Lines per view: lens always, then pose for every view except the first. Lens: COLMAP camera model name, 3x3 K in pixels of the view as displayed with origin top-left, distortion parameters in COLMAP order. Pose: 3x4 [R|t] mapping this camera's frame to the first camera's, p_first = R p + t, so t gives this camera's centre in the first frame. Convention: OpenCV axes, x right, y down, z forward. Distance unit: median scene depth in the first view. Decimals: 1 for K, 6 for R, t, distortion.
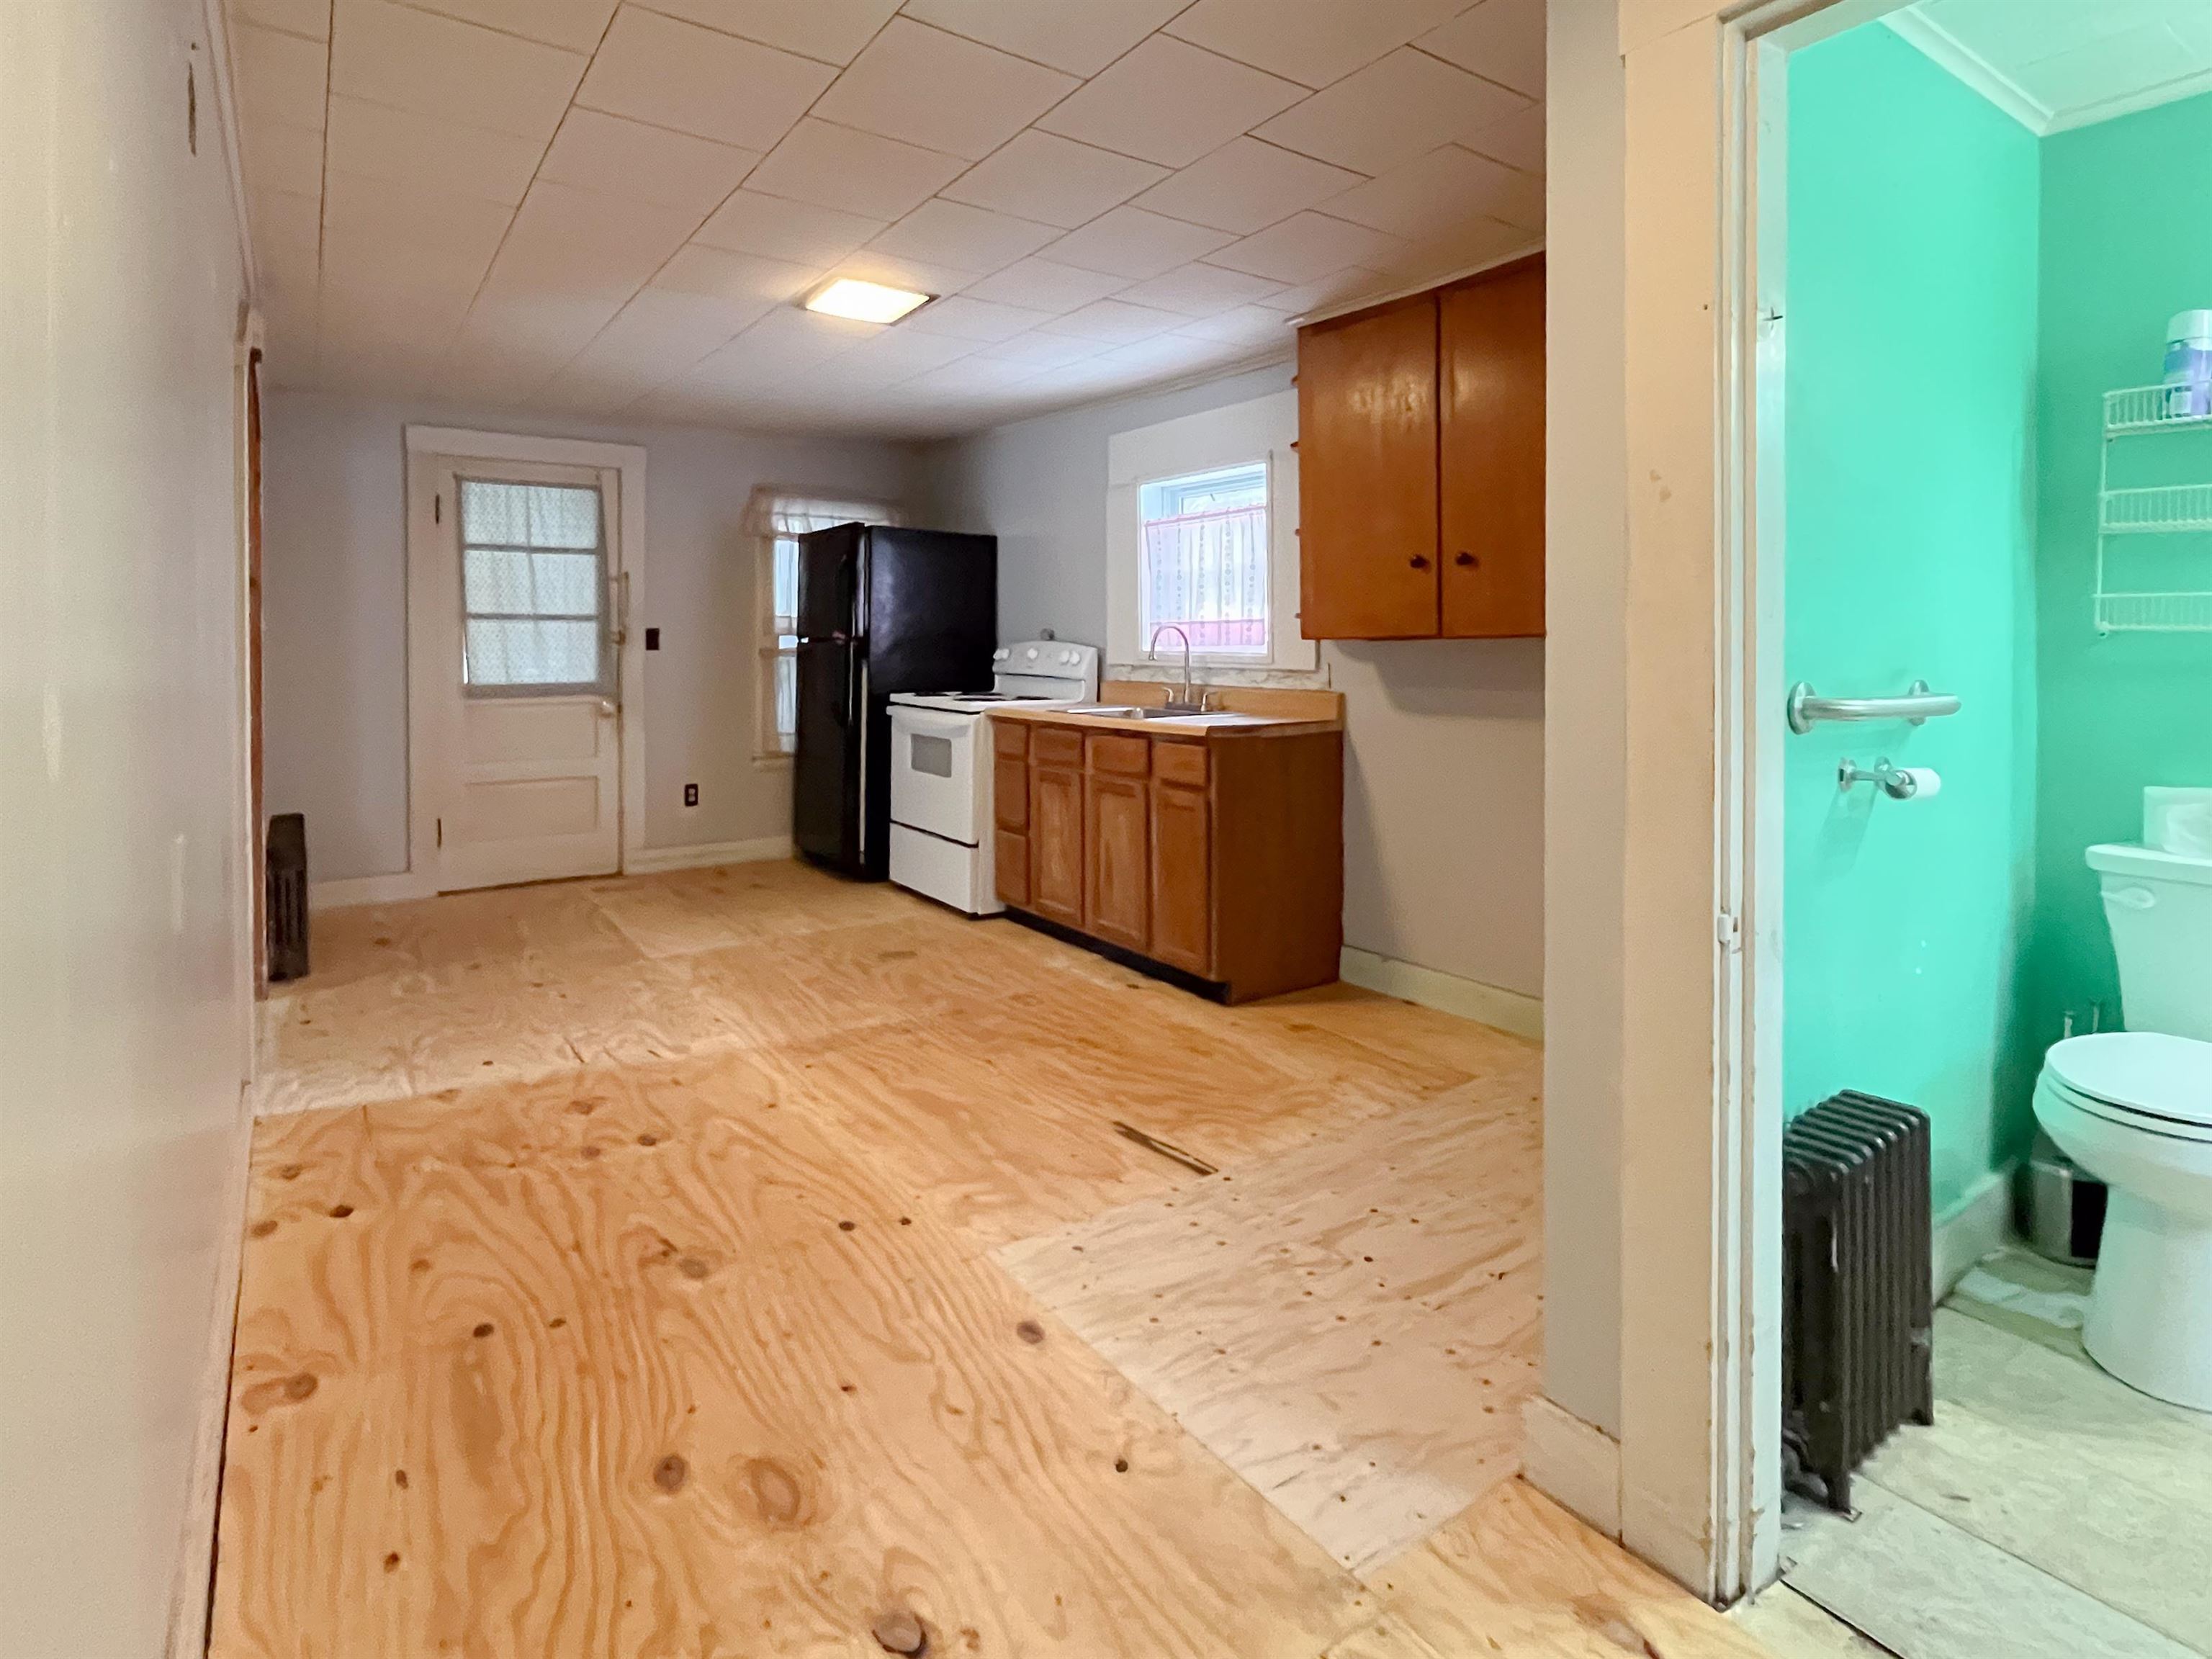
lens RADIAL K [[1112.0, 0, 1007.4], [0, 1112.0, 653.7], [0, 0, 1]] dist [0.002506, -0.010349]
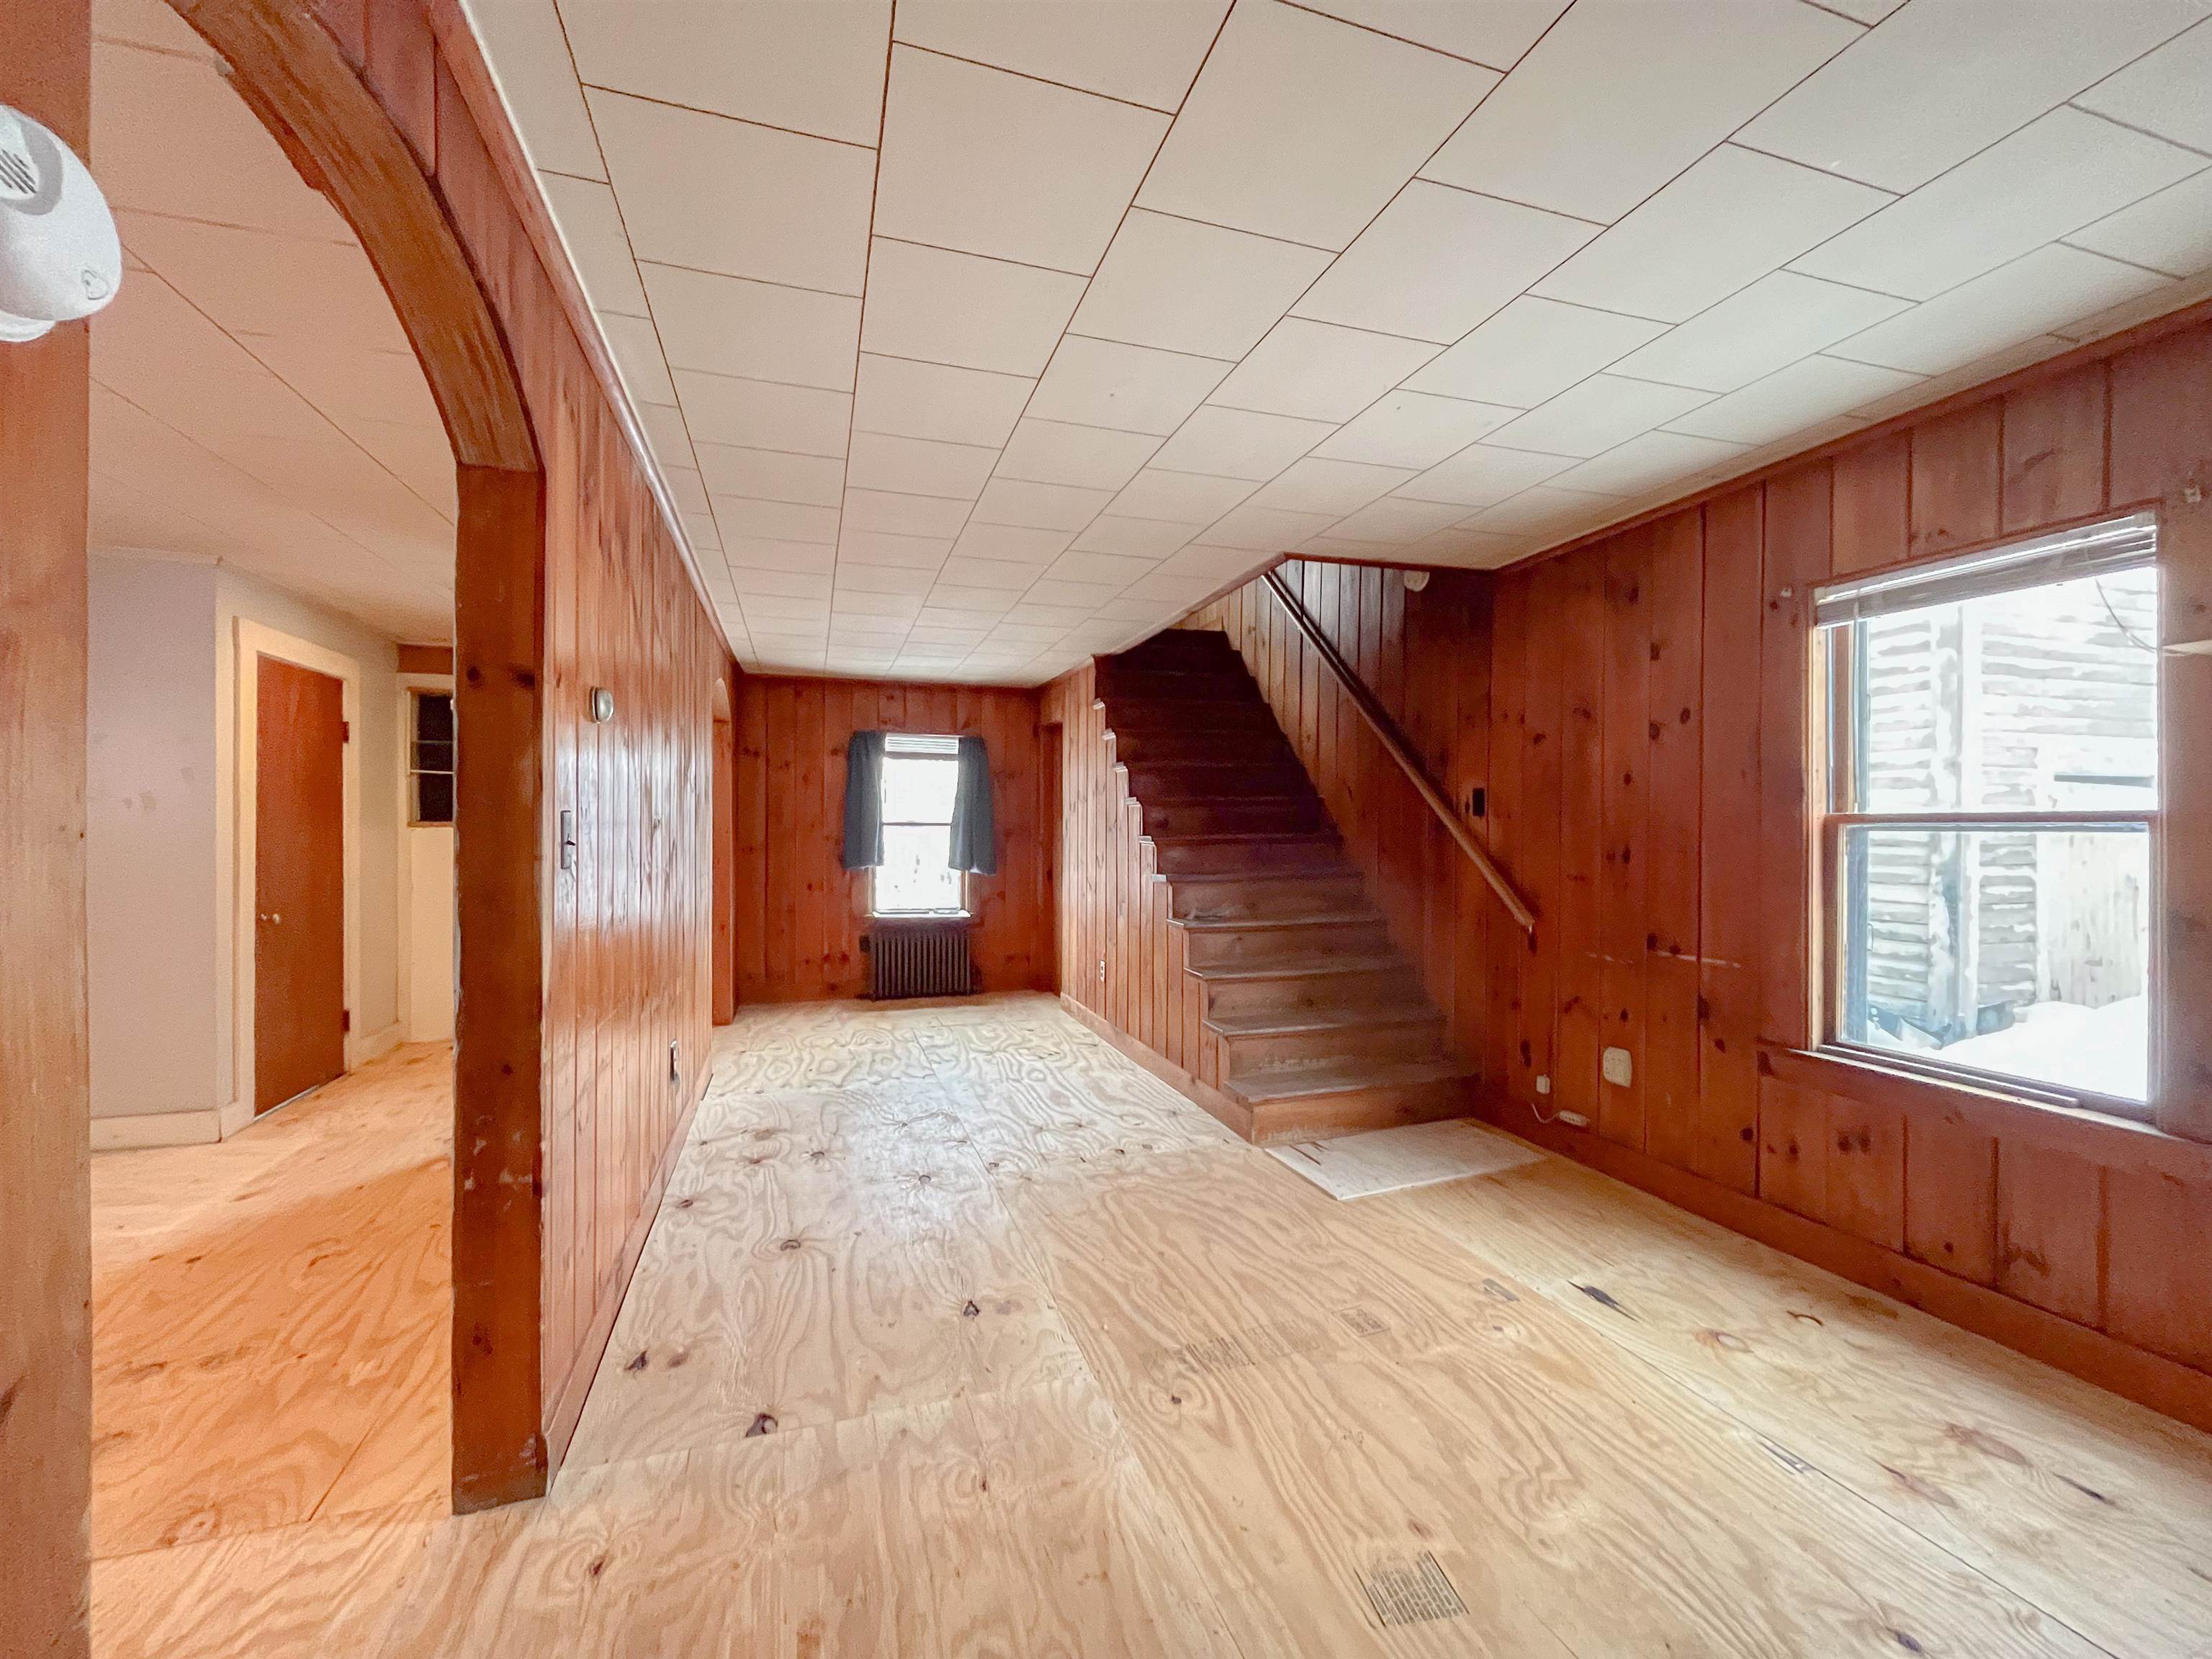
lens RADIAL K [[898.9, 0, 1095.6], [0, 898.9, 834.2], [0, 0, 1]] dist [0.000190, -0.000038]
pose [[-0.967392, -0.002241, 0.253274, -1.088184], [-0.000169, 0.999966, 0.008203, -0.016640], [-0.253283, 0.007893, -0.967360, 1.292797]]
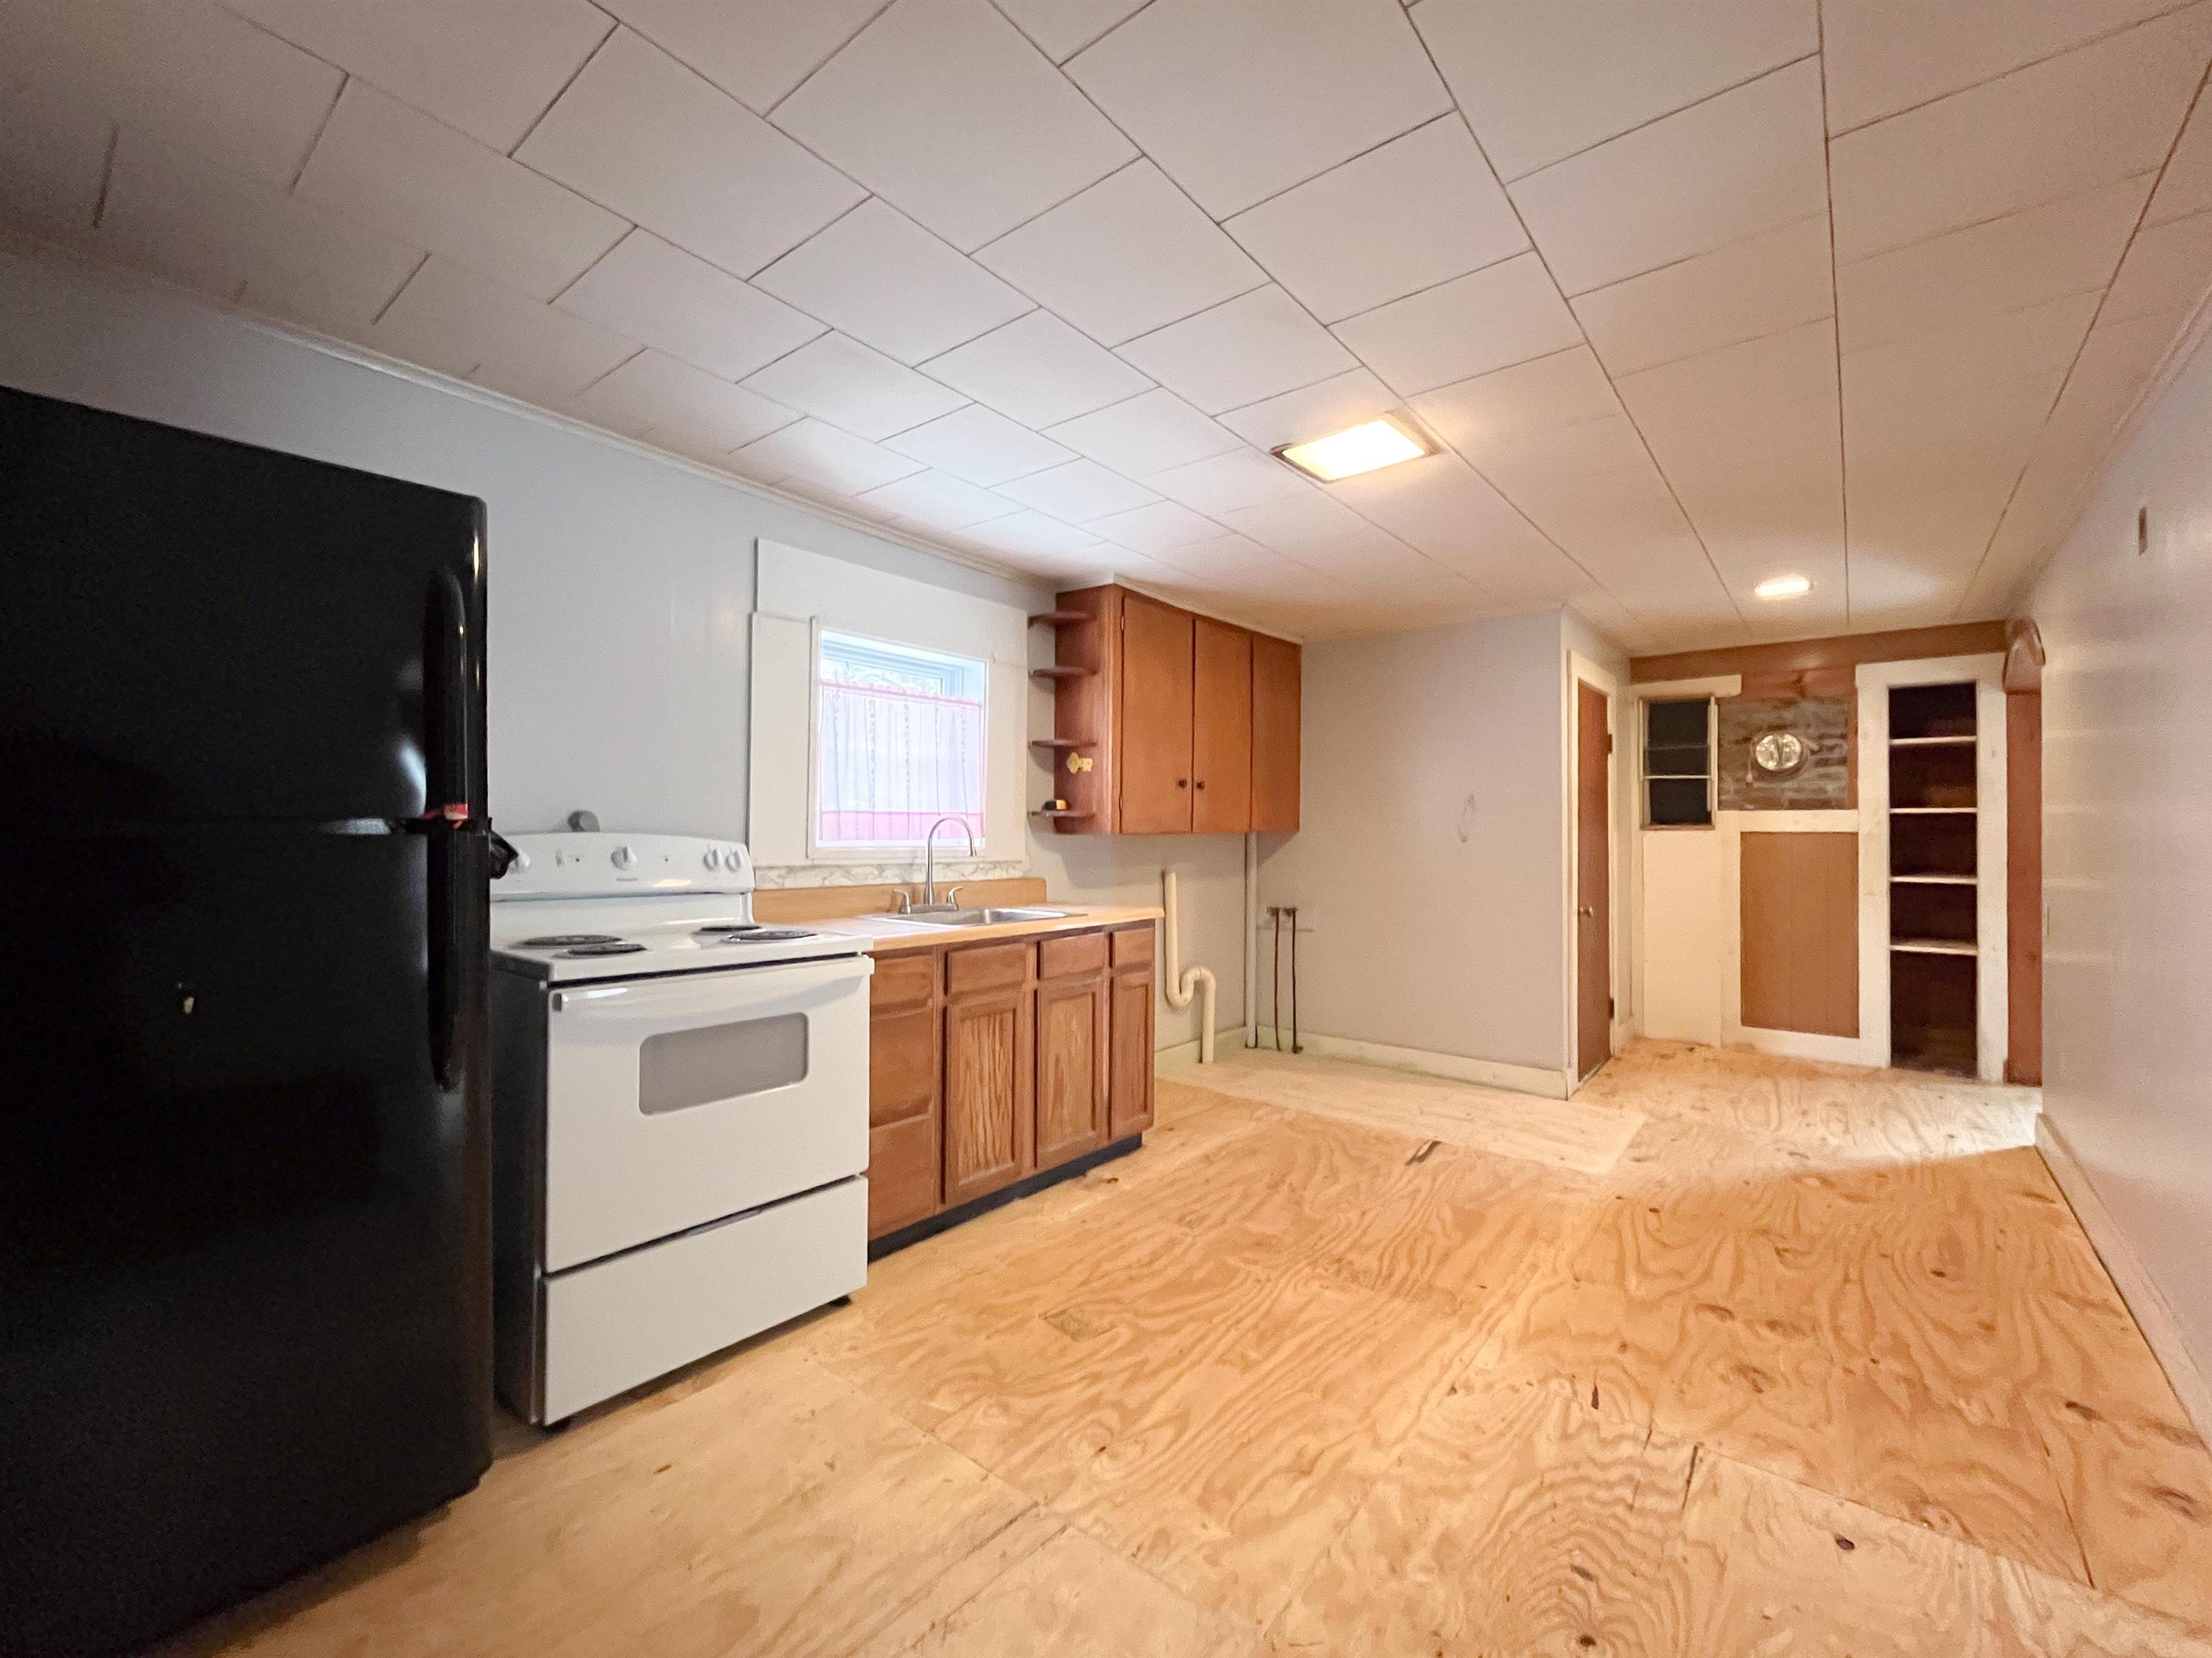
lens RADIAL K [[926.6, 0, 1099.3], [0, 926.6, 828.9], [0, 0, 1]] dist [-0.000711, -0.000043]
pose [[-0.312910, 0.004105, 0.949774, -0.827090], [0.004190, 0.999987, -0.002942, -0.018121], [-0.949774, 0.003059, -0.312923, 1.555384]]
